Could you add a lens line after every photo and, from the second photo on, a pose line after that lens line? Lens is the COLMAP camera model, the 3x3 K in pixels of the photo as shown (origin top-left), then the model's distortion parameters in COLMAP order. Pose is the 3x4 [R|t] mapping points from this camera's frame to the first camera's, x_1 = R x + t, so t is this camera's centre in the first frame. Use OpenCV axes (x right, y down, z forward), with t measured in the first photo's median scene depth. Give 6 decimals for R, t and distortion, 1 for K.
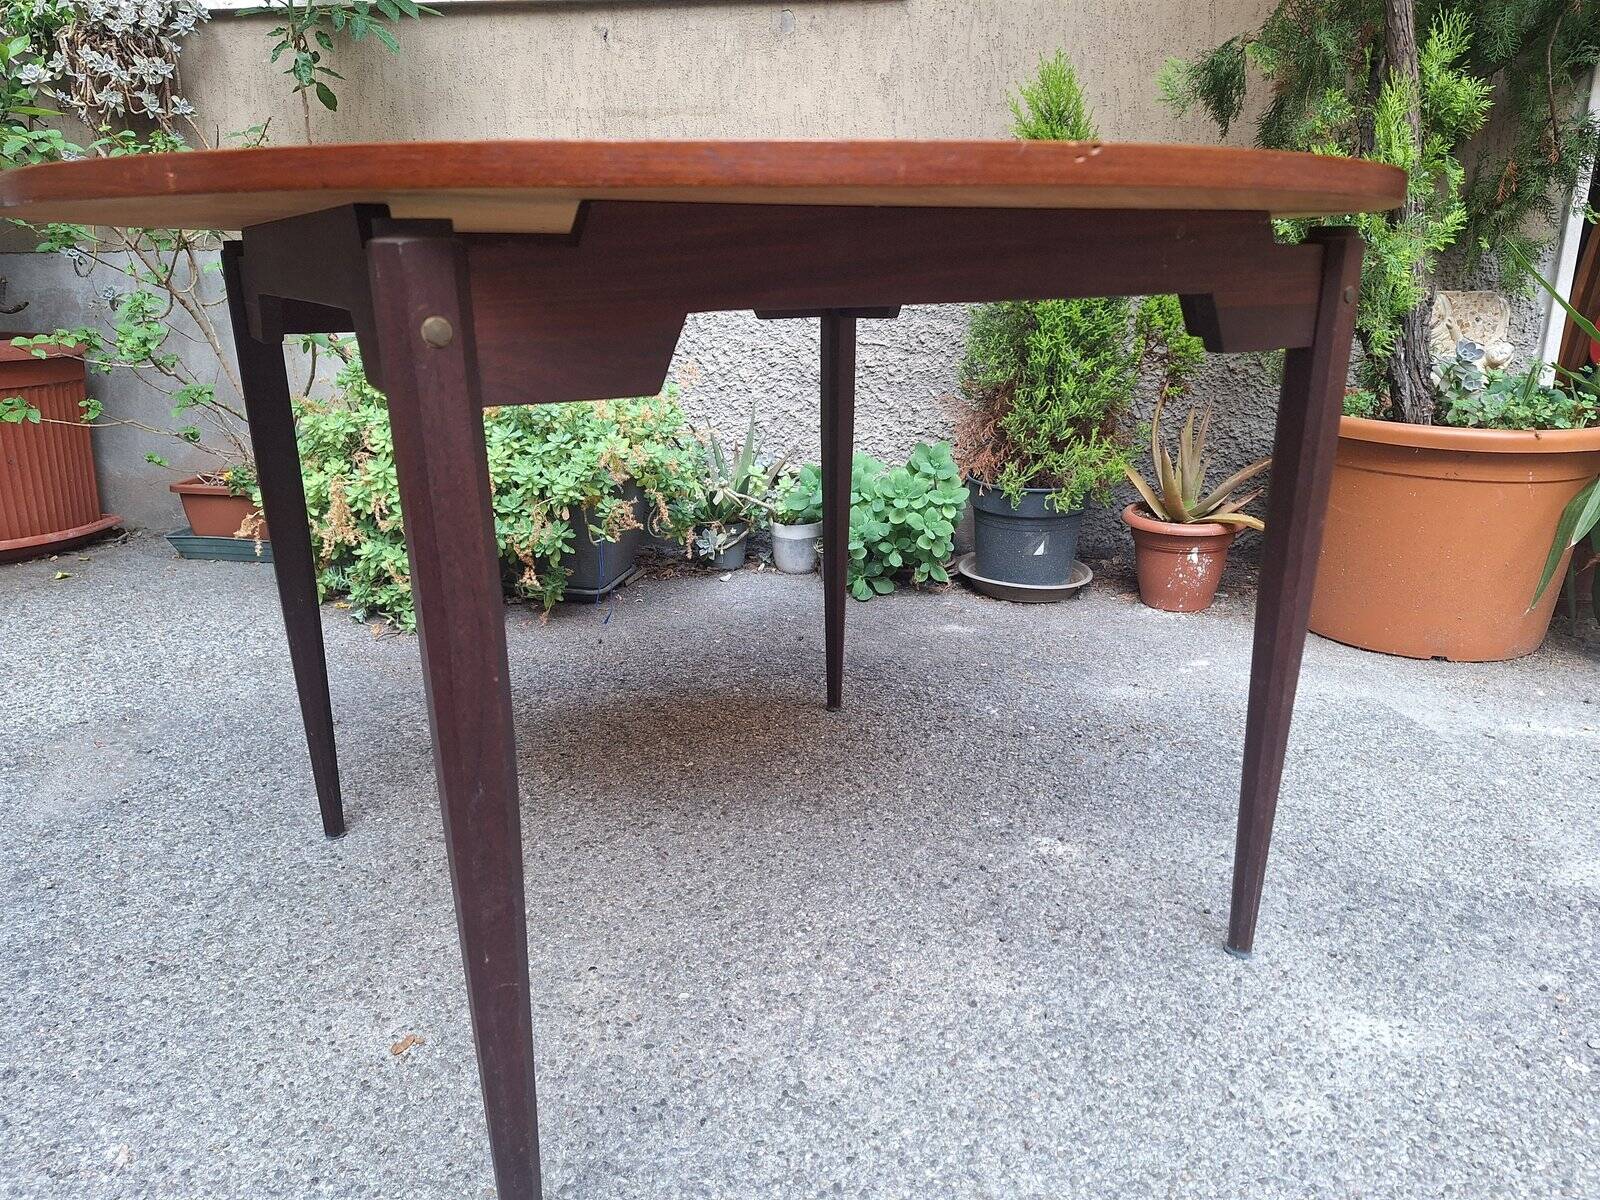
lens RADIAL K [[1105.3, 0, 796.0], [0, 1105.3, 616.1], [0, 0, 1]] dist [0.045890, -0.054431]
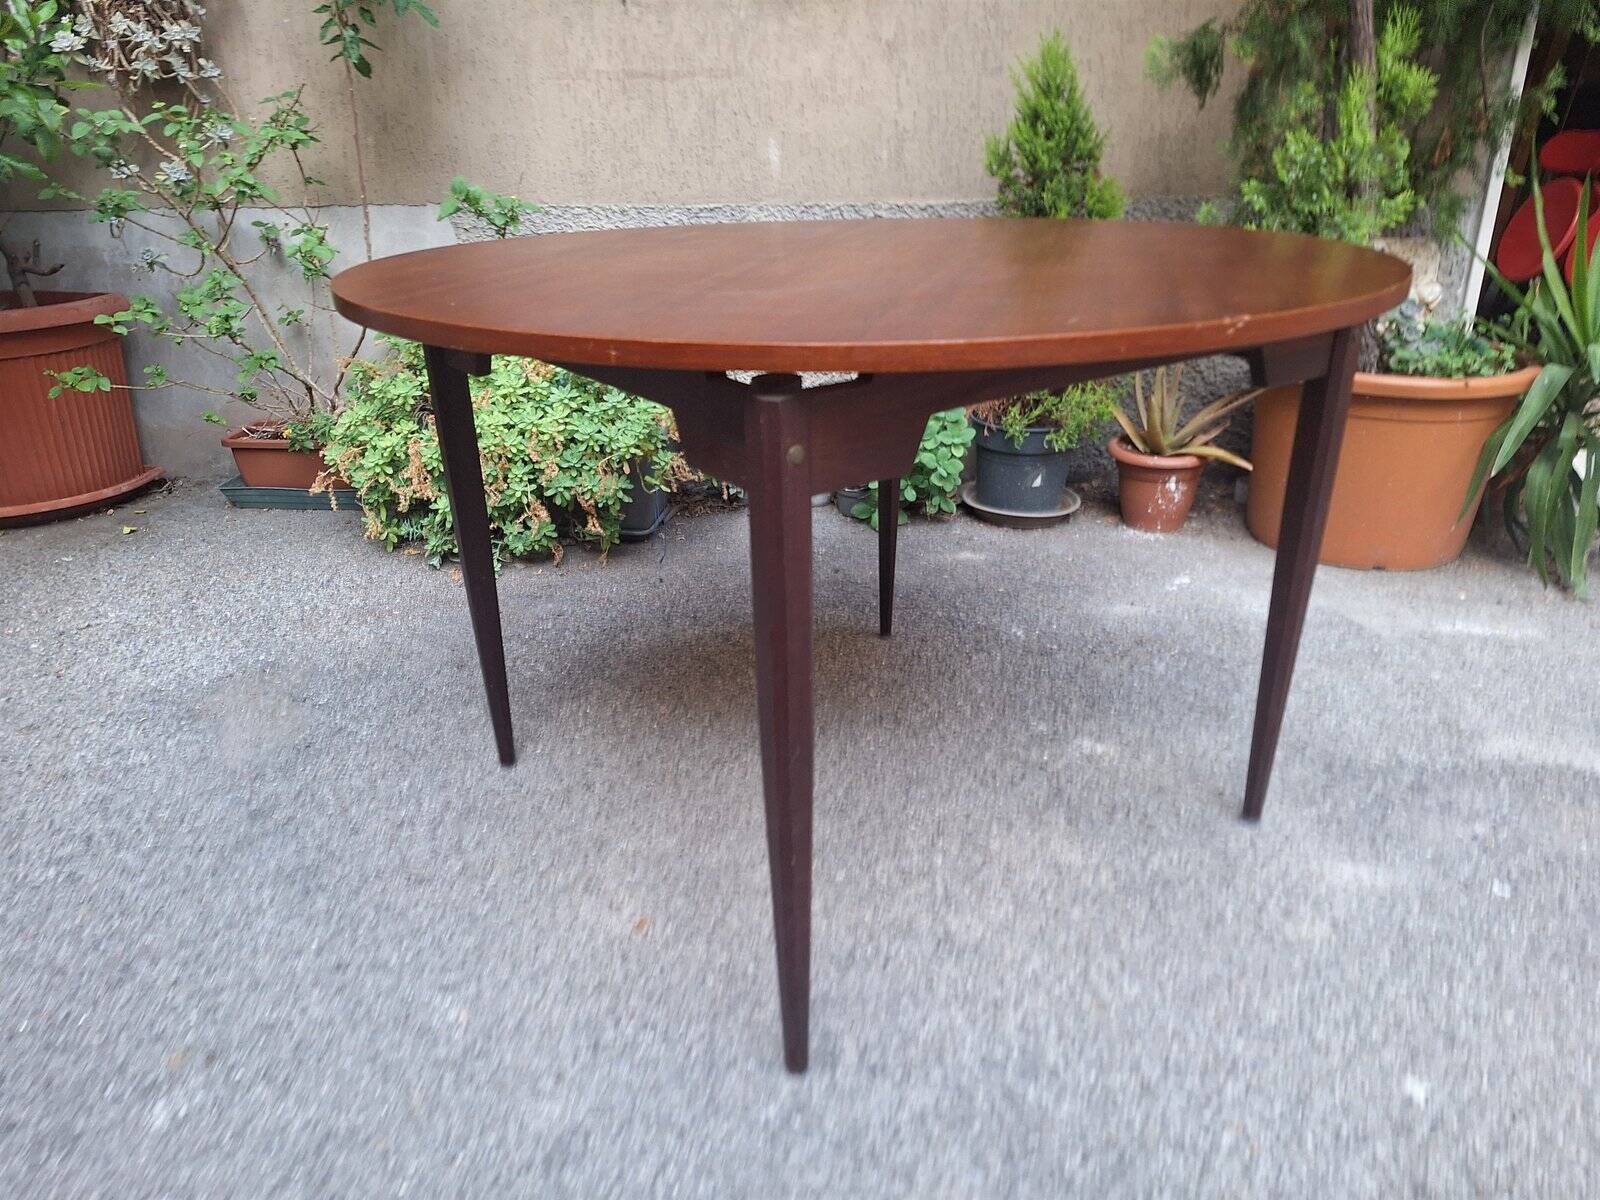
lens RADIAL K [[1105.3, 0, 796.5], [0, 1105.3, 619.8], [0, 0, 1]] dist [0.045890, -0.054431]
pose [[0.996727, -0.040573, 0.069916, -0.139602], [0.033159, 0.994012, 0.104121, -0.057594], [-0.073722, -0.101462, 0.992104, -0.153248]]
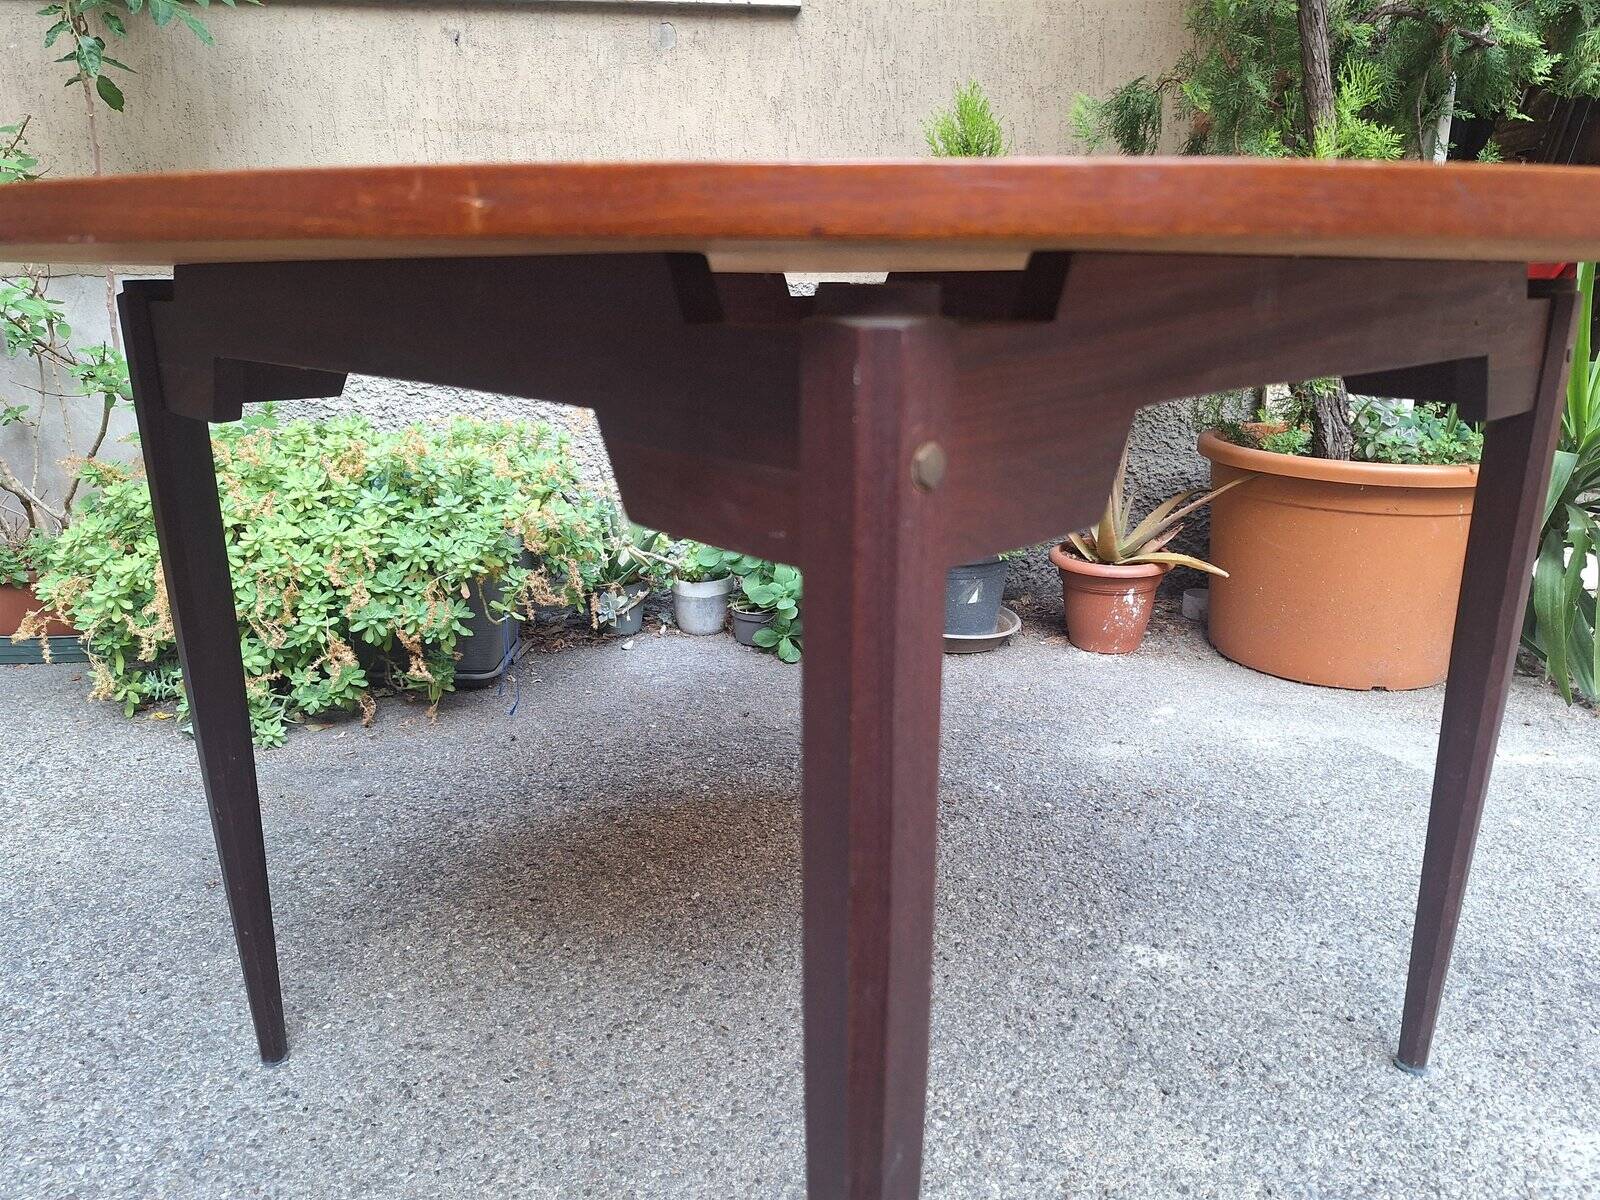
lens RADIAL K [[1105.3, 0, 805.2], [0, 1105.3, 597.6], [0, 0, 1]] dist [0.045890, -0.054431]
pose [[0.972521, -0.056342, 0.225896, -0.168417], [0.064089, 0.997576, -0.027105, -0.054643], [-0.223821, 0.040837, 0.973774, 0.135859]]
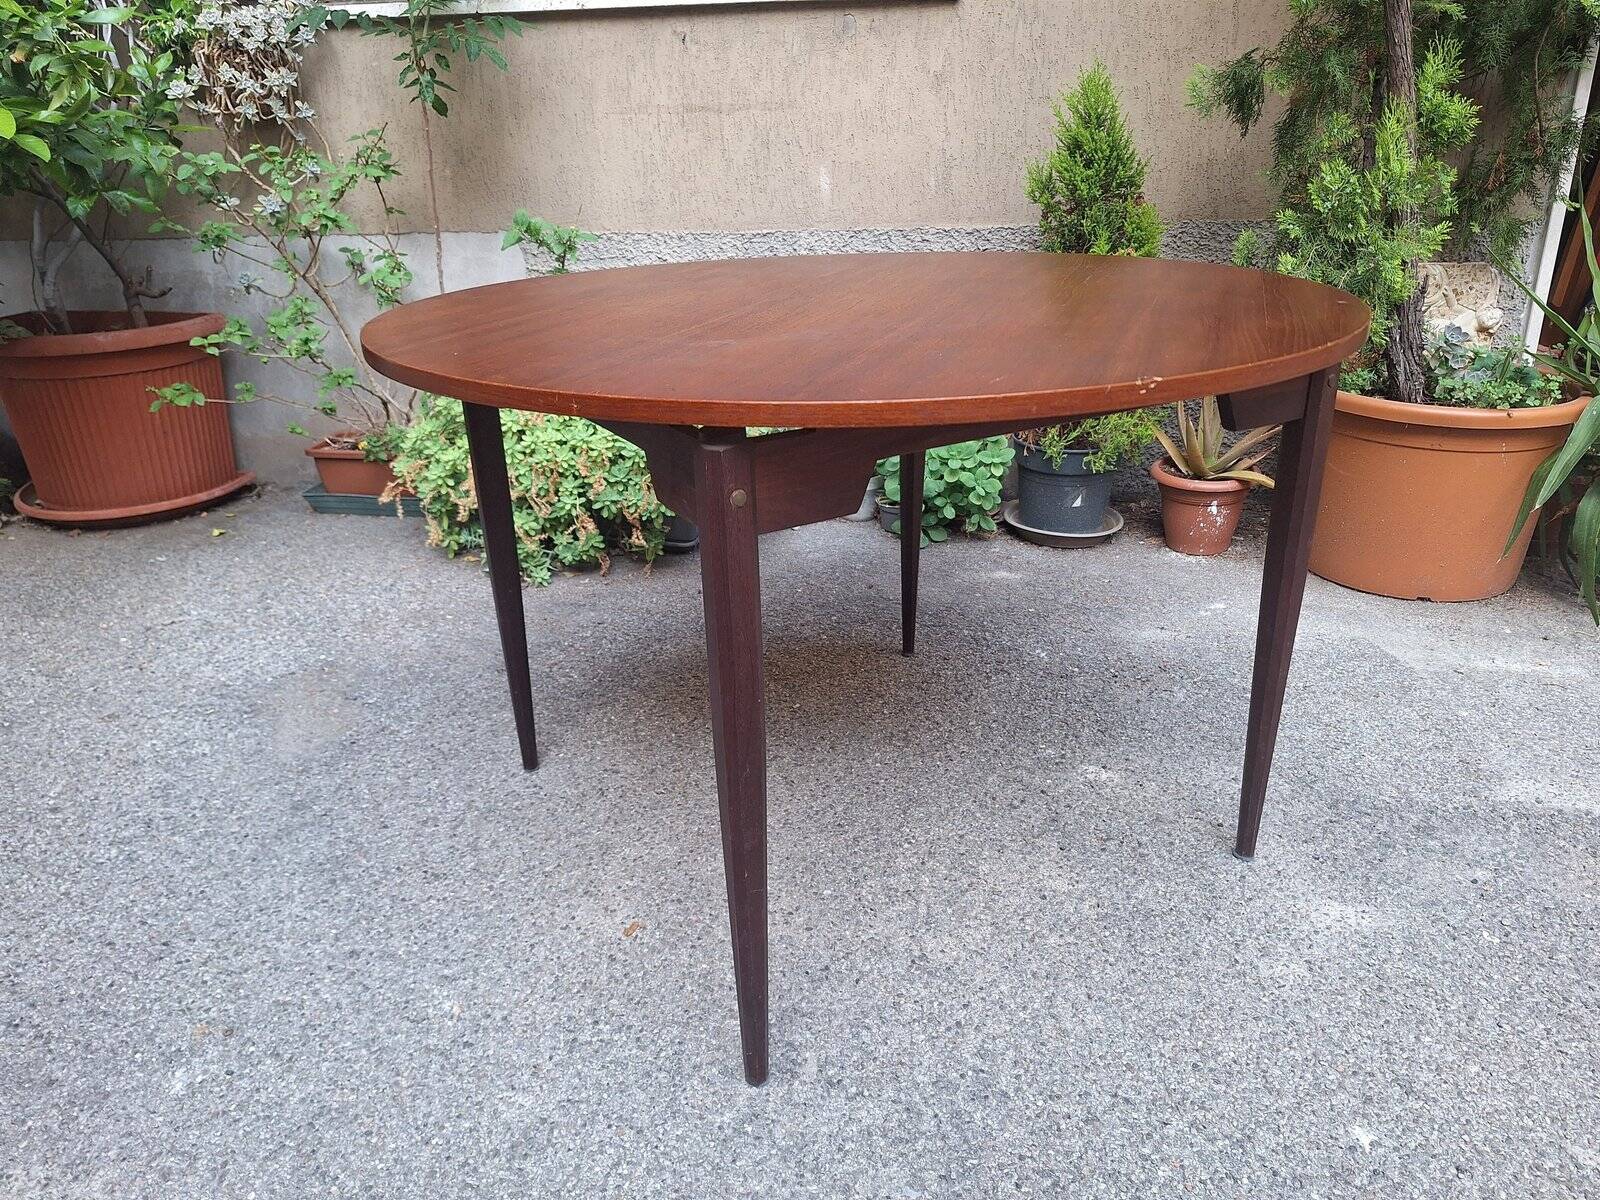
lens RADIAL K [[1105.3, 0, 789.3], [0, 1105.3, 590.2], [0, 0, 1]] dist [0.045890, -0.054431]
pose [[0.999719, -0.014500, -0.018729, -0.070451], [0.015898, 0.996922, 0.076768, -0.077614], [0.017558, -0.077044, 0.996873, -0.189906]]
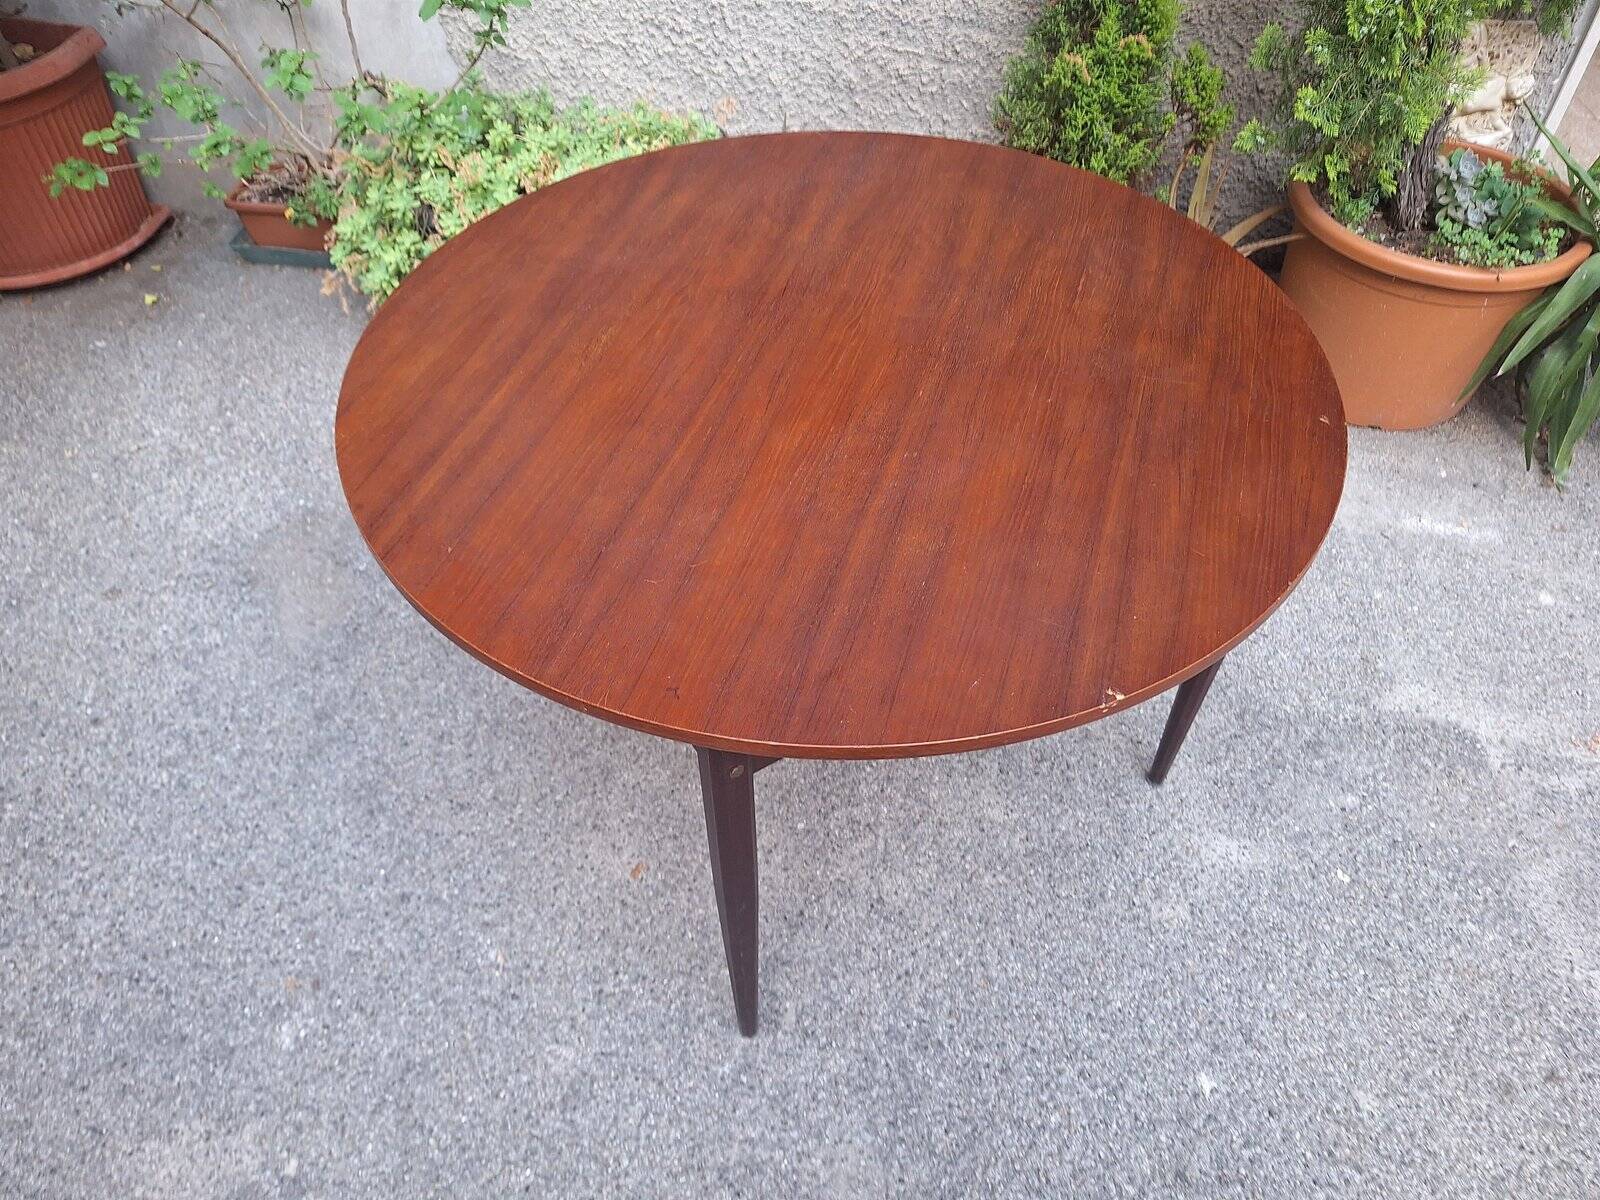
lens RADIAL K [[1105.3, 0, 784.2], [0, 1105.3, 572.4], [0, 0, 1]] dist [0.045890, -0.054431]
pose [[0.999755, -0.018637, 0.011908, -0.082573], [0.010508, 0.874040, 0.485741, -0.448651], [-0.019461, -0.485497, 0.874022, -0.124255]]
